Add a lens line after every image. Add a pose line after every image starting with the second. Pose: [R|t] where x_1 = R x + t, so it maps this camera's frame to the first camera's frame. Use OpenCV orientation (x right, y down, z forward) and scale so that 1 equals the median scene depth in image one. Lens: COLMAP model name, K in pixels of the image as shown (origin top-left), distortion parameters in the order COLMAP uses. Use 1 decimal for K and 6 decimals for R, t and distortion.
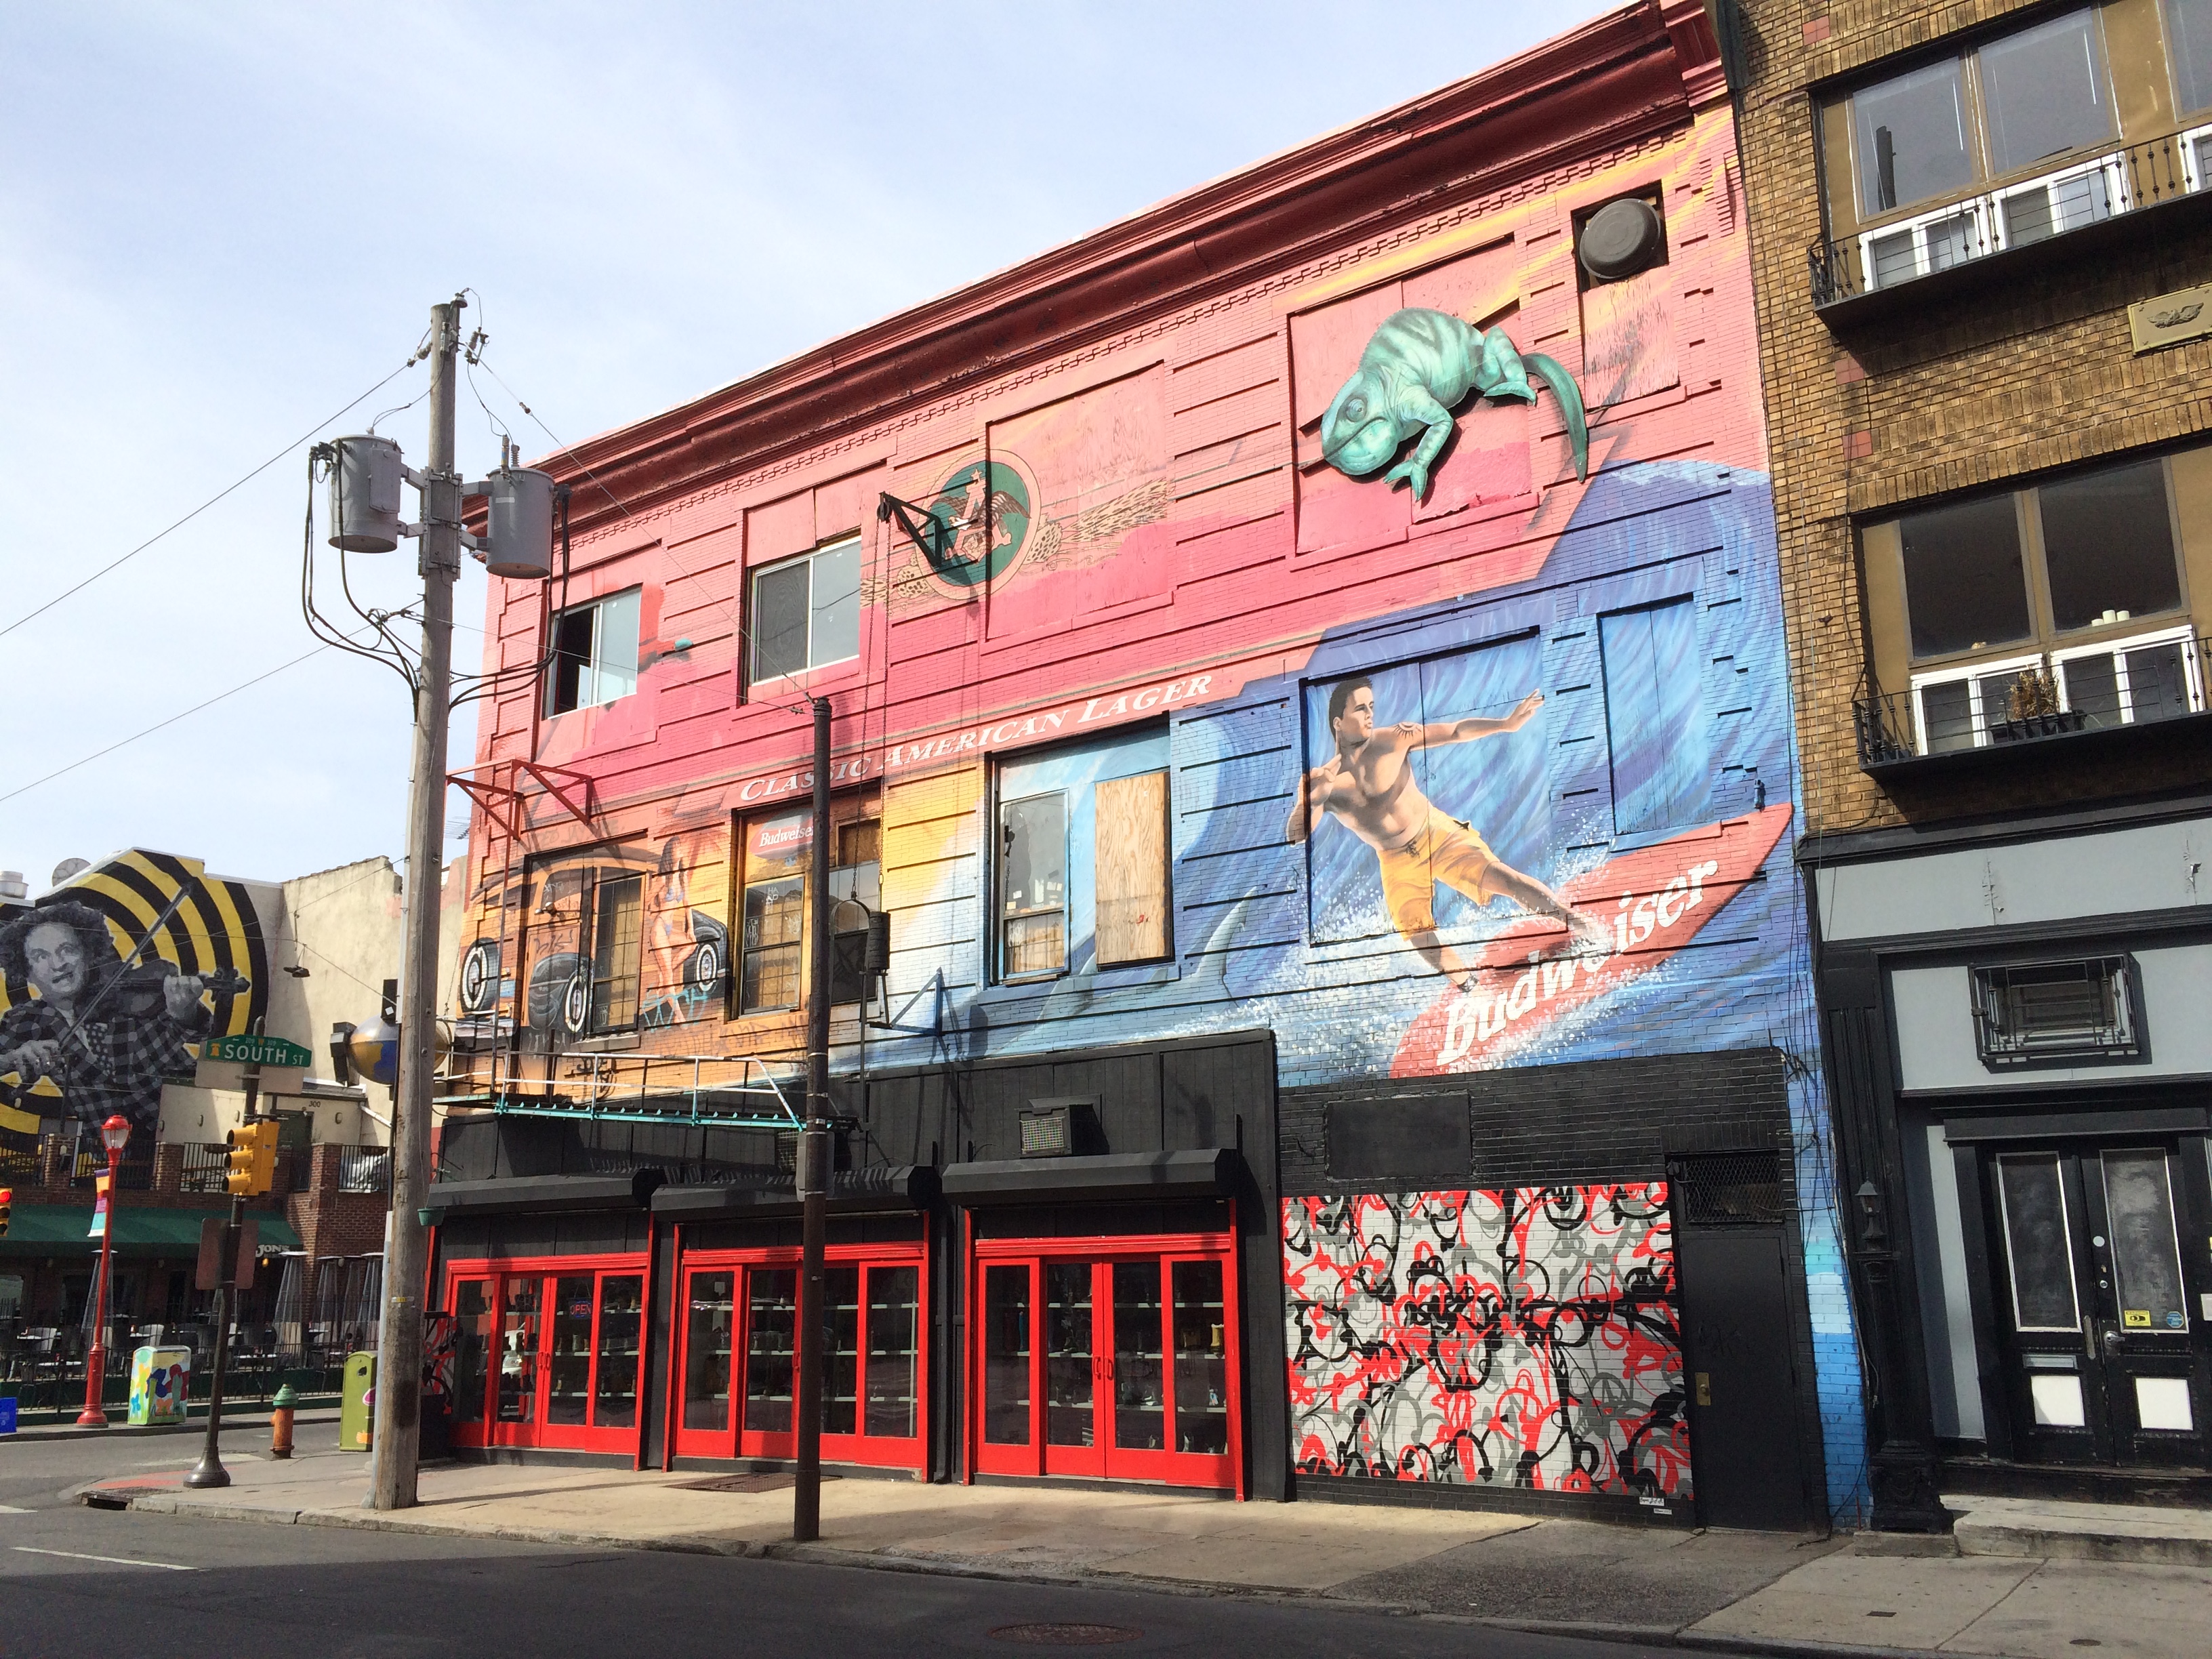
lens RADIAL K [[1927.2, 0, 1106.0], [0, 1927.2, 829.5], [0, 0, 1]] dist [0.033262, -0.016468]
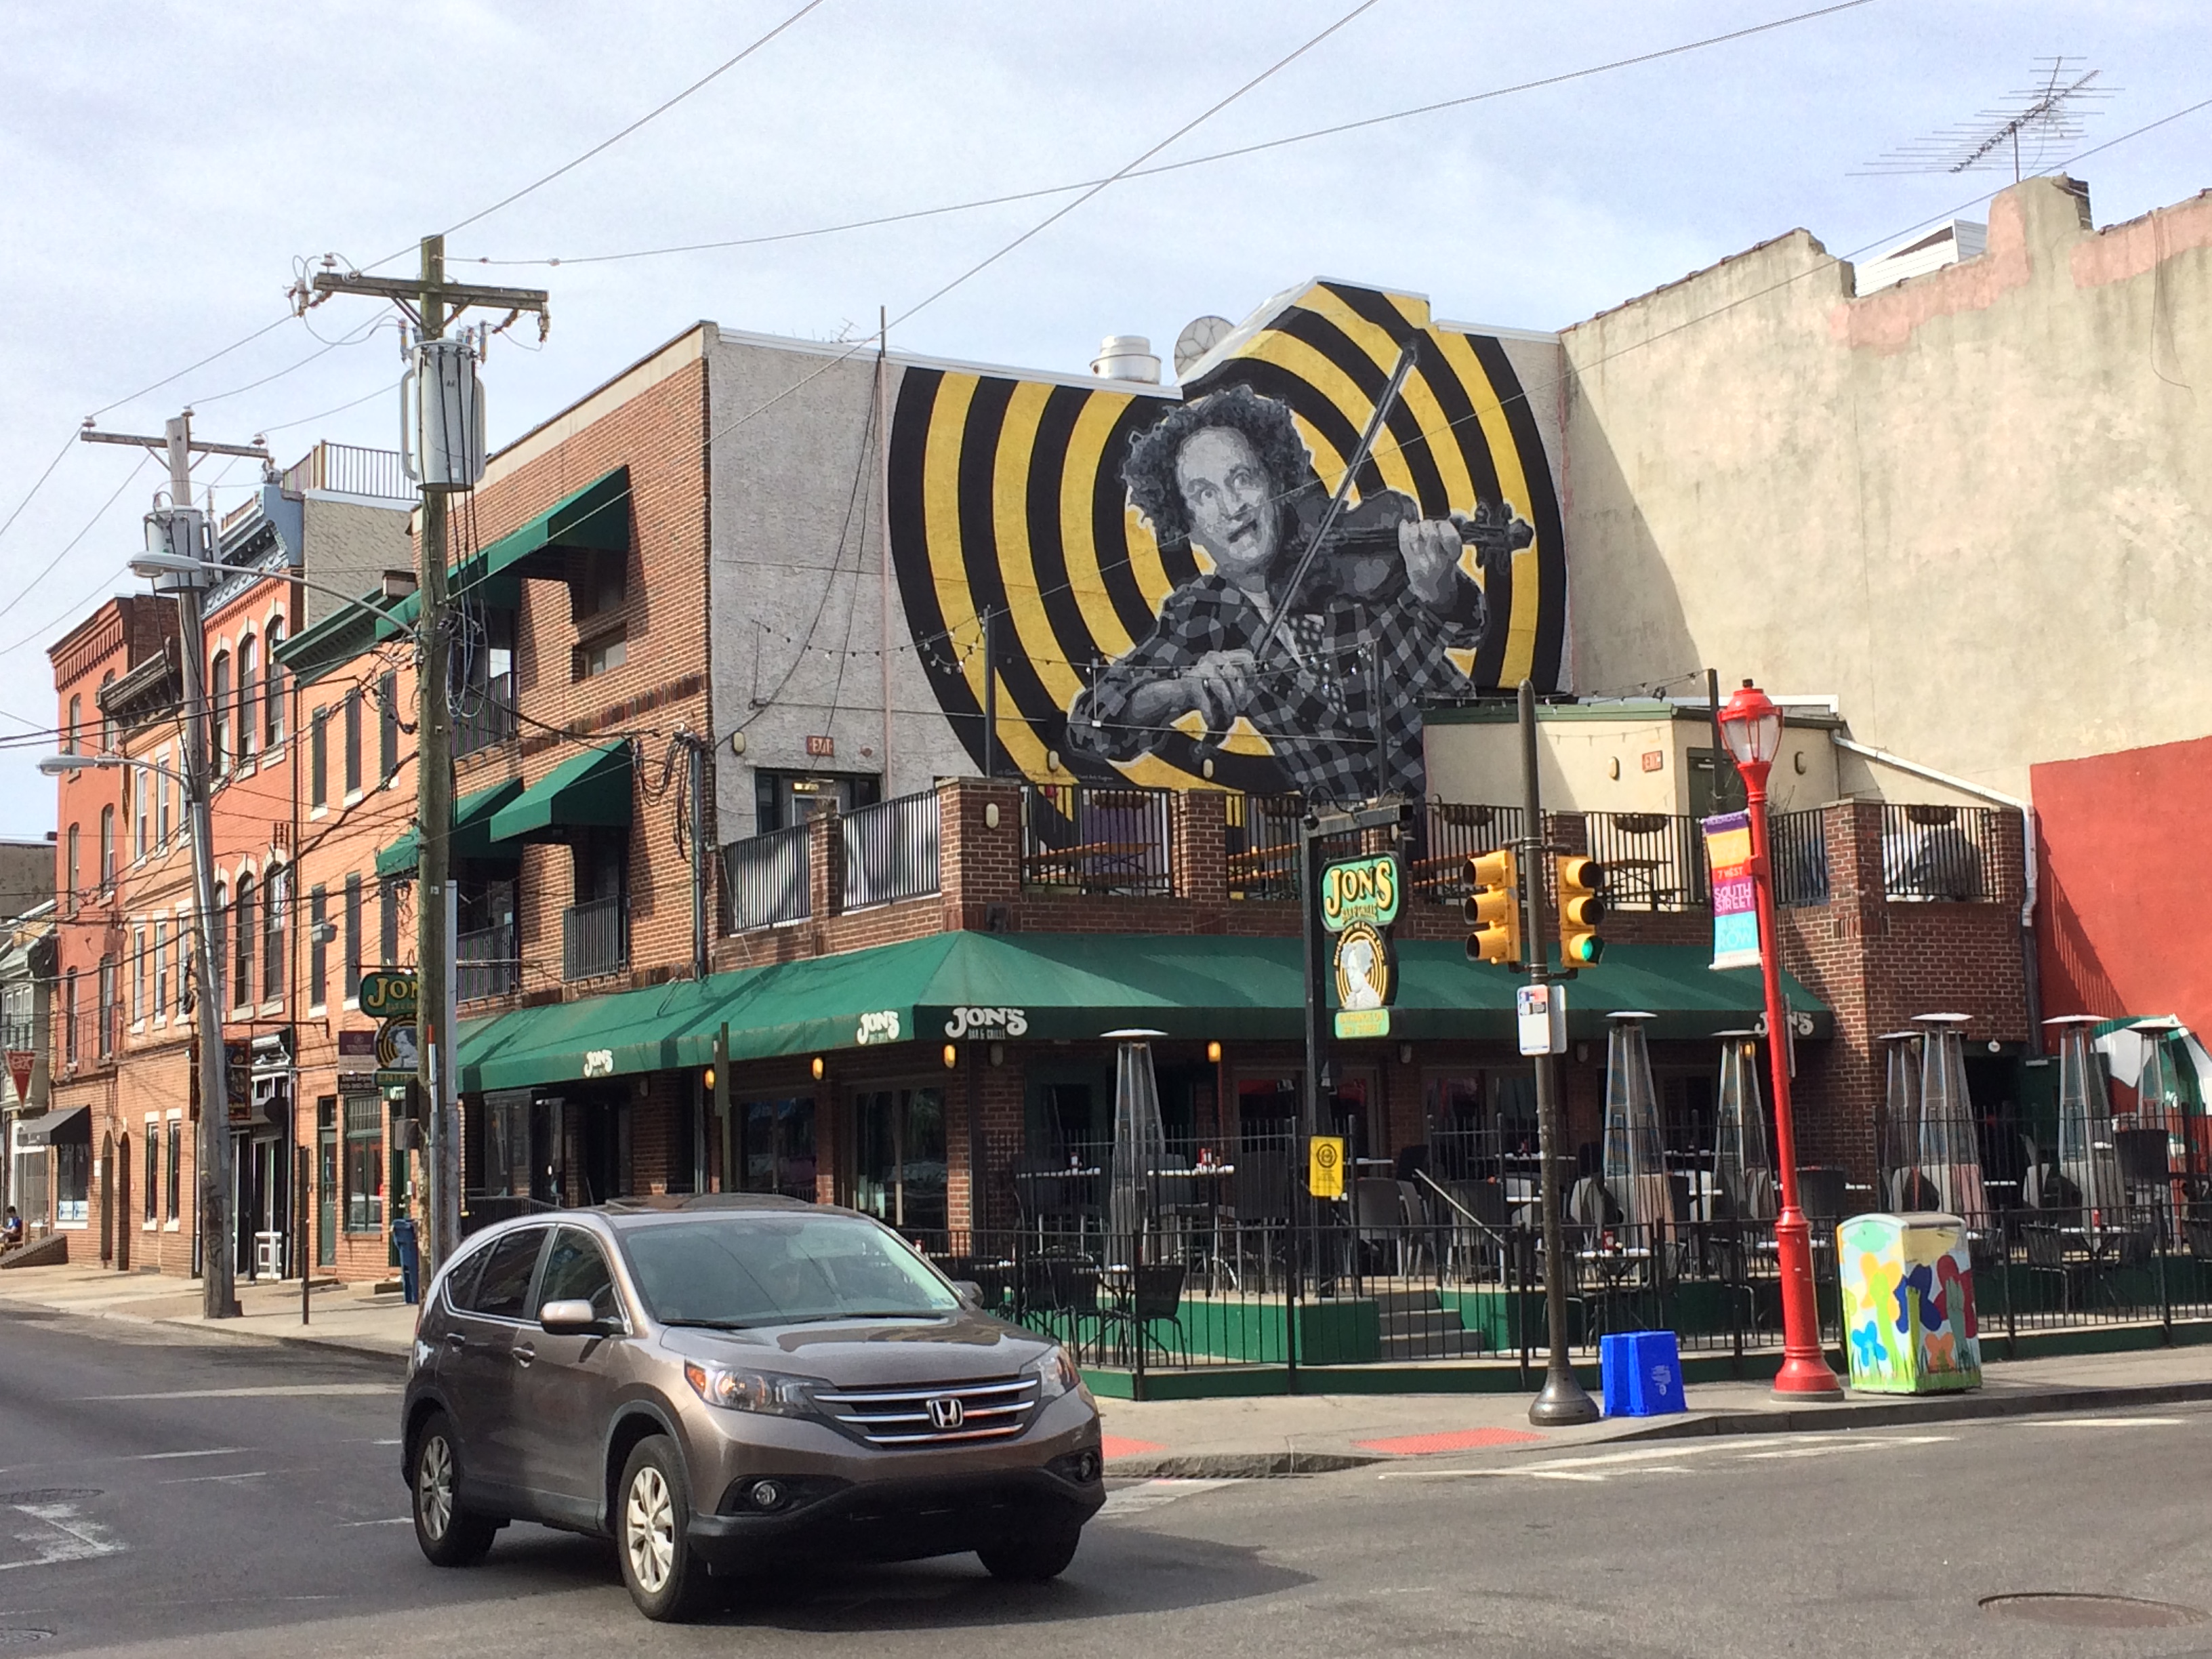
lens RADIAL K [[2951.2, 0, 1106.0], [0, 2951.2, 829.5], [0, 0, 1]] dist [0.089440, -0.000002]
pose [[0.924709, -0.062205, -0.375559, -0.276664], [0.110731, 0.987852, 0.109024, 0.064474], [0.364215, -0.142402, 0.920364, 0.243312]]
